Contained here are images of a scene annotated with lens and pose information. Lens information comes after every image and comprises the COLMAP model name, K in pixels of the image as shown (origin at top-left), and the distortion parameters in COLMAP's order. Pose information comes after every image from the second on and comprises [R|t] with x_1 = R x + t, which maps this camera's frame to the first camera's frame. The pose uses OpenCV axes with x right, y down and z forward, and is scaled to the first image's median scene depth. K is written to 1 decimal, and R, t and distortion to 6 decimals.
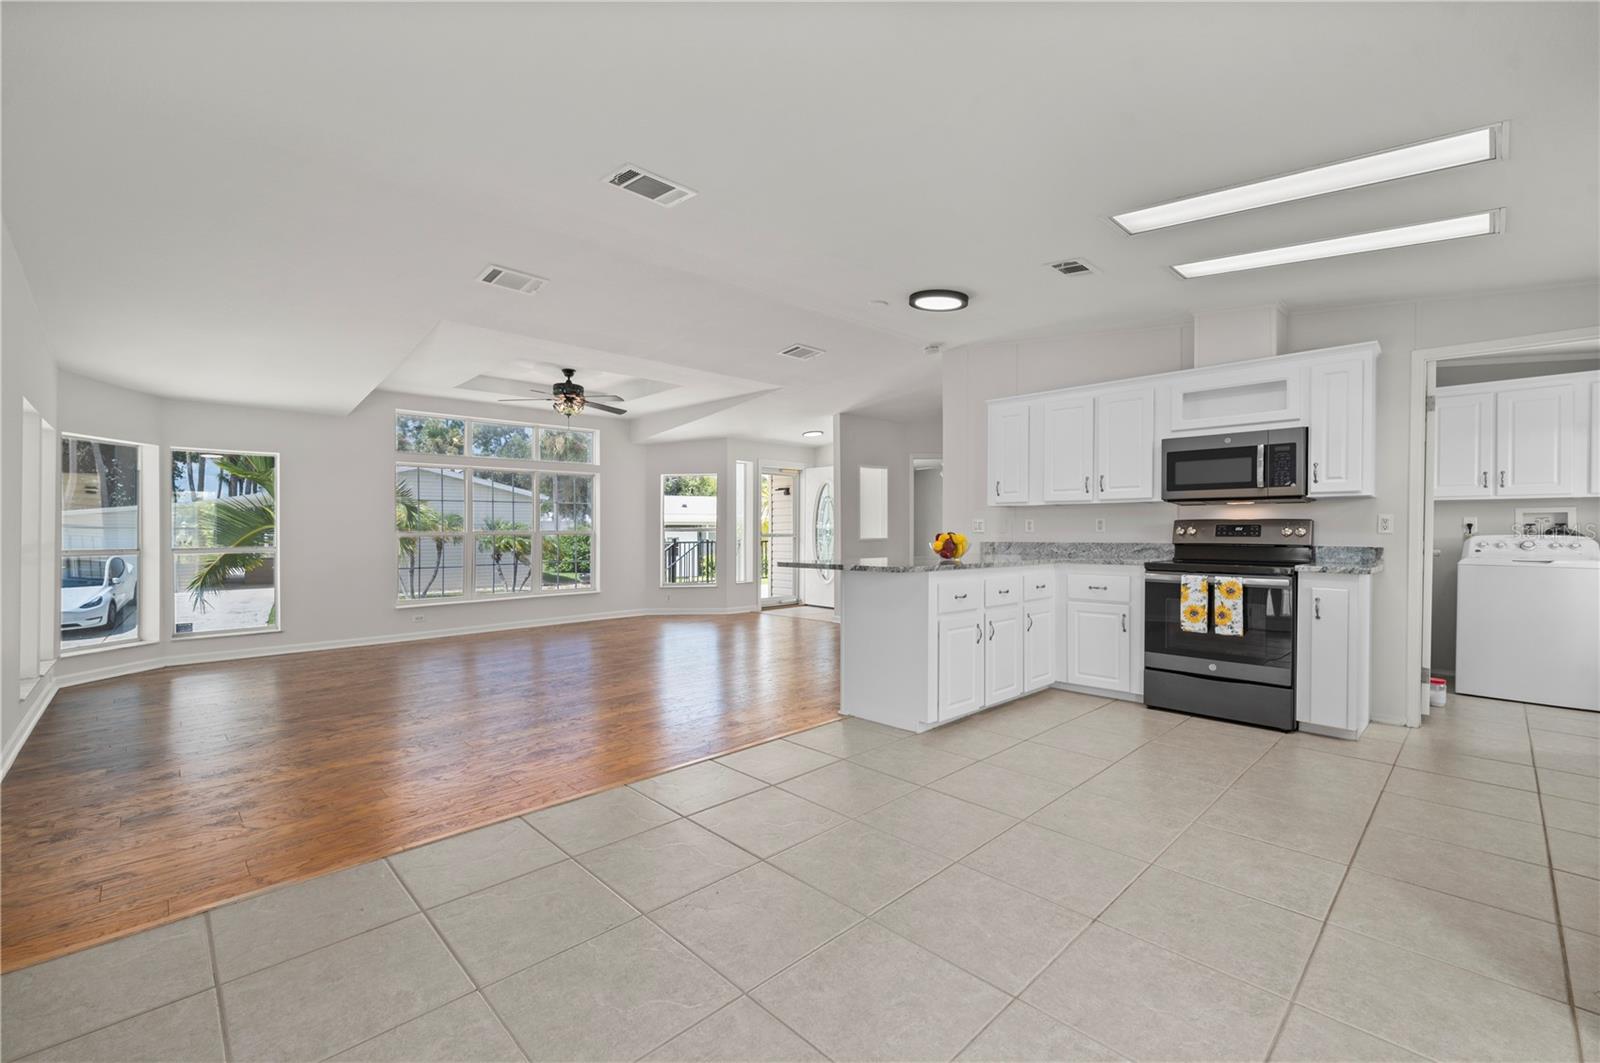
lens RADIAL K [[667.5, 0, 790.0], [0, 667.5, 531.5], [0, 0, 1]] dist [-0.001292, -0.000514]
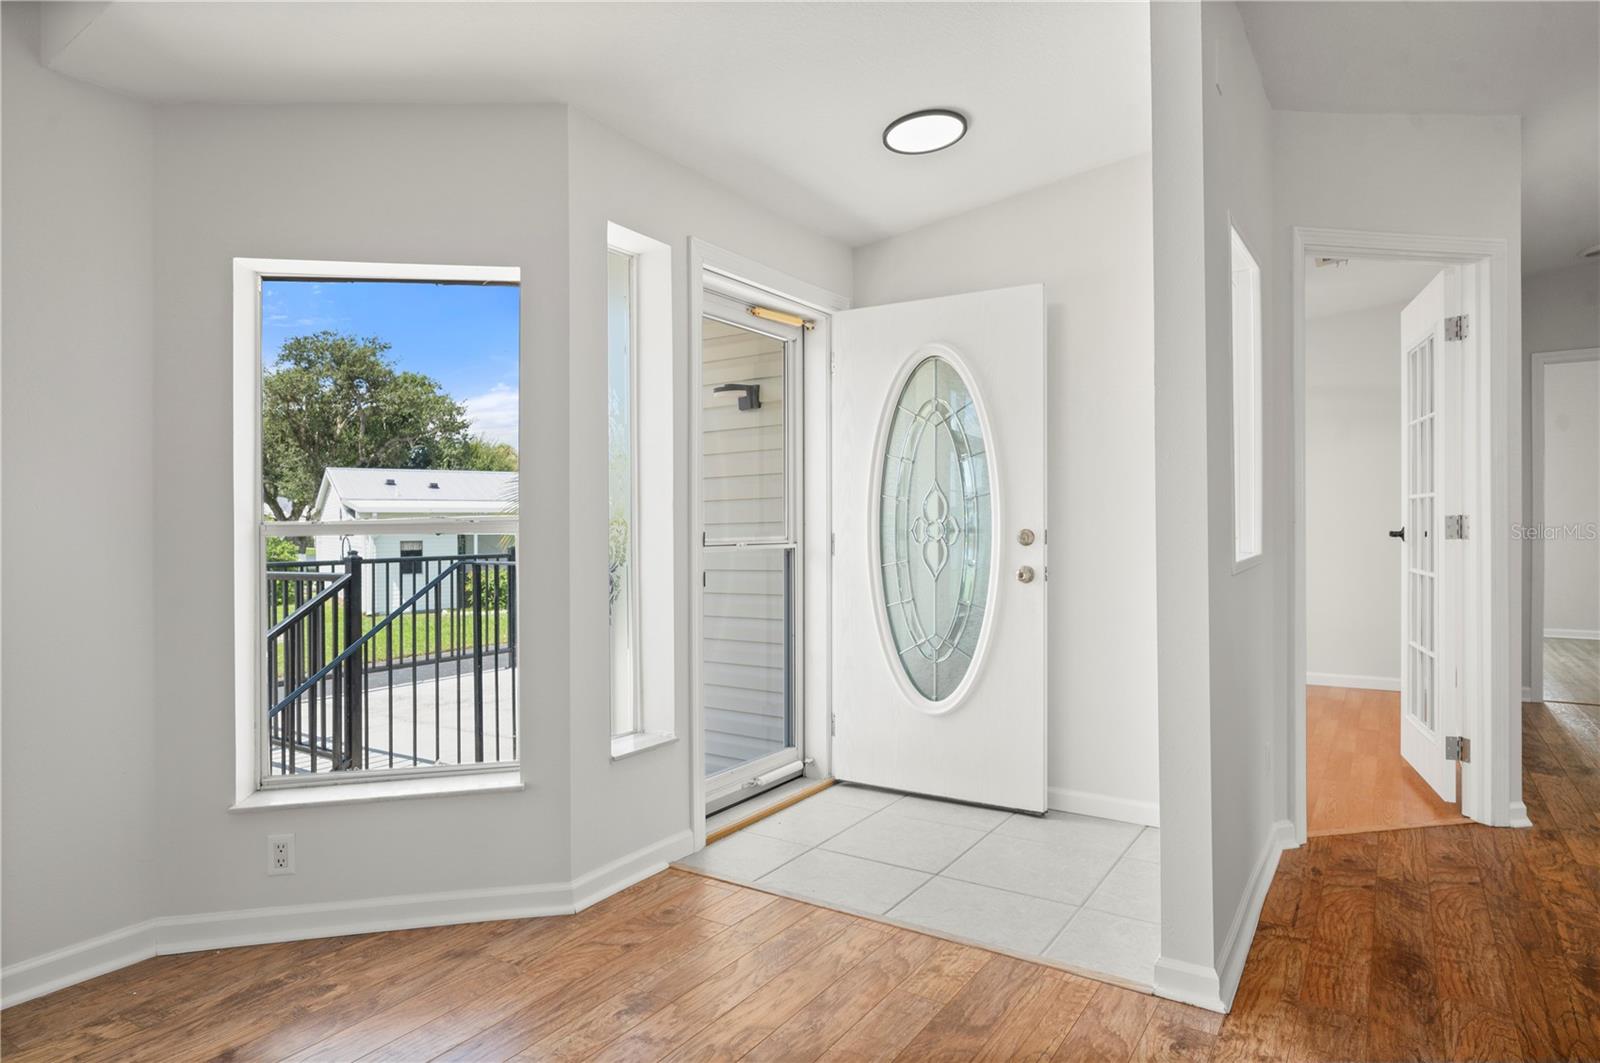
lens RADIAL K [[889.8, 0, 807.2], [0, 889.8, 529.6], [0, 0, 1]] dist [-0.002947, 0.000151]
pose [[0.976211, -0.009990, 0.216593, -0.101327], [0.009678, 0.999950, 0.002499, -0.001310], [-0.216607, -0.000344, 0.976259, 0.895788]]
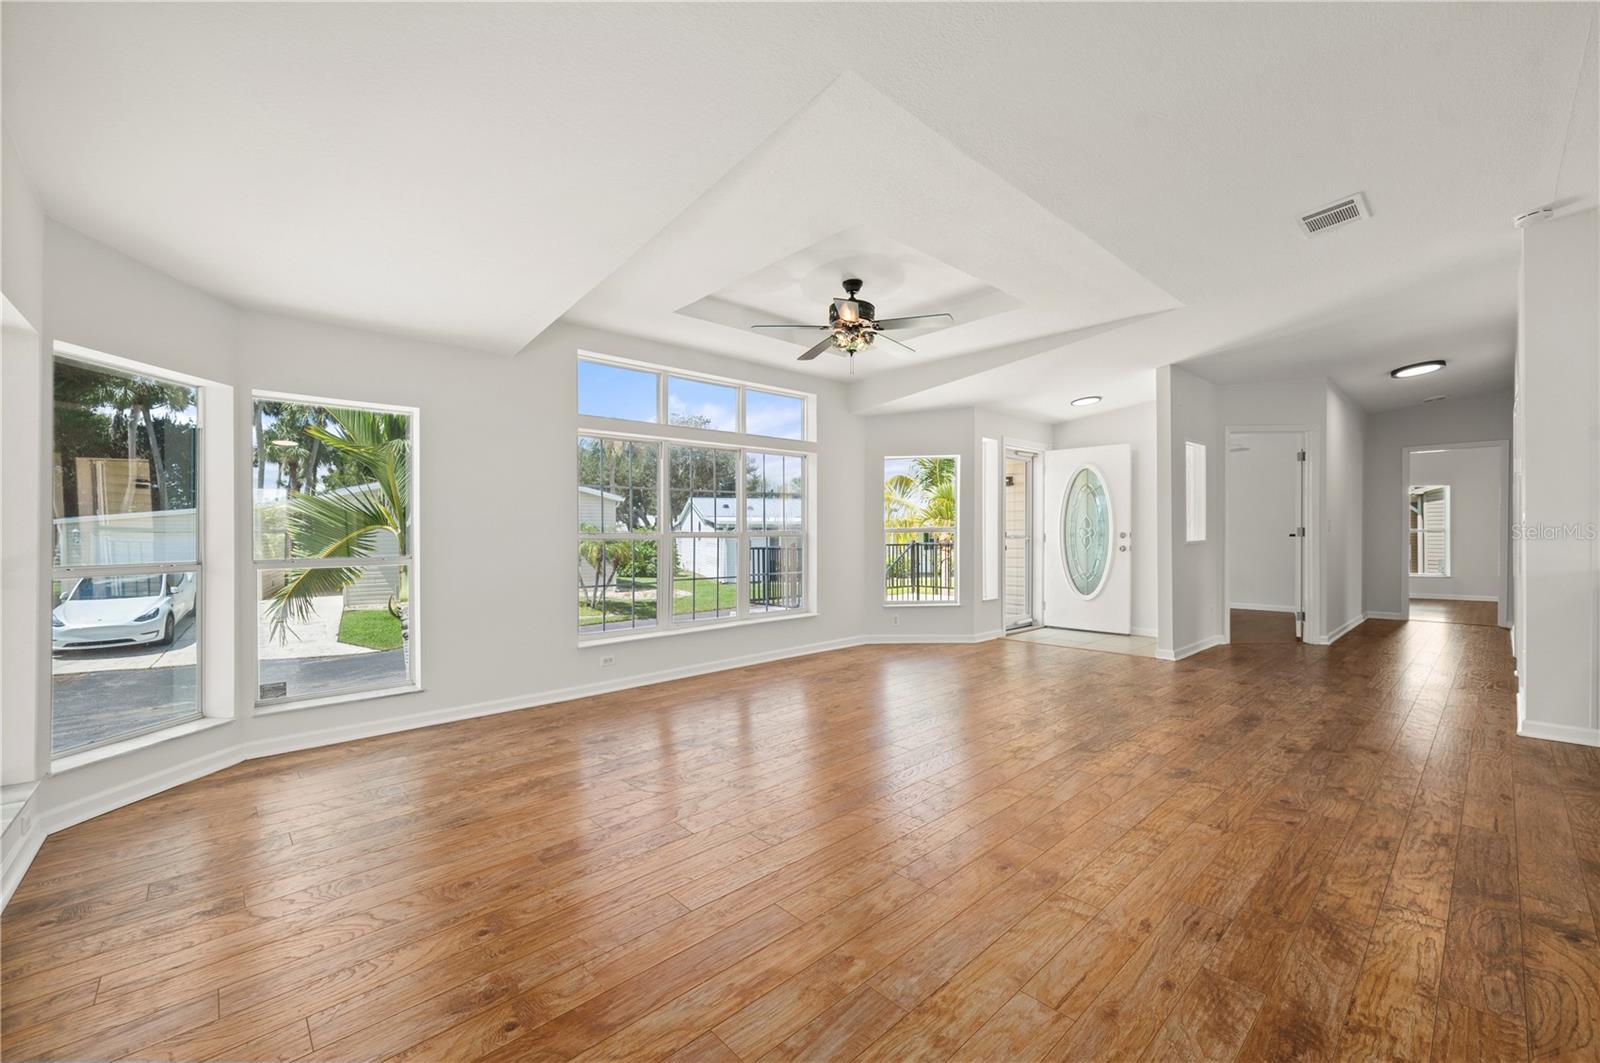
lens RADIAL K [[640.7, 0, 804.5], [0, 640.7, 534.4], [0, 0, 1]] dist [0.000888, 0.000330]
pose [[0.999848, -0.003720, -0.017024, -0.348861], [0.003723, 0.999993, 0.000133, 0.002308], [0.017024, -0.000196, 0.999855, 0.356695]]
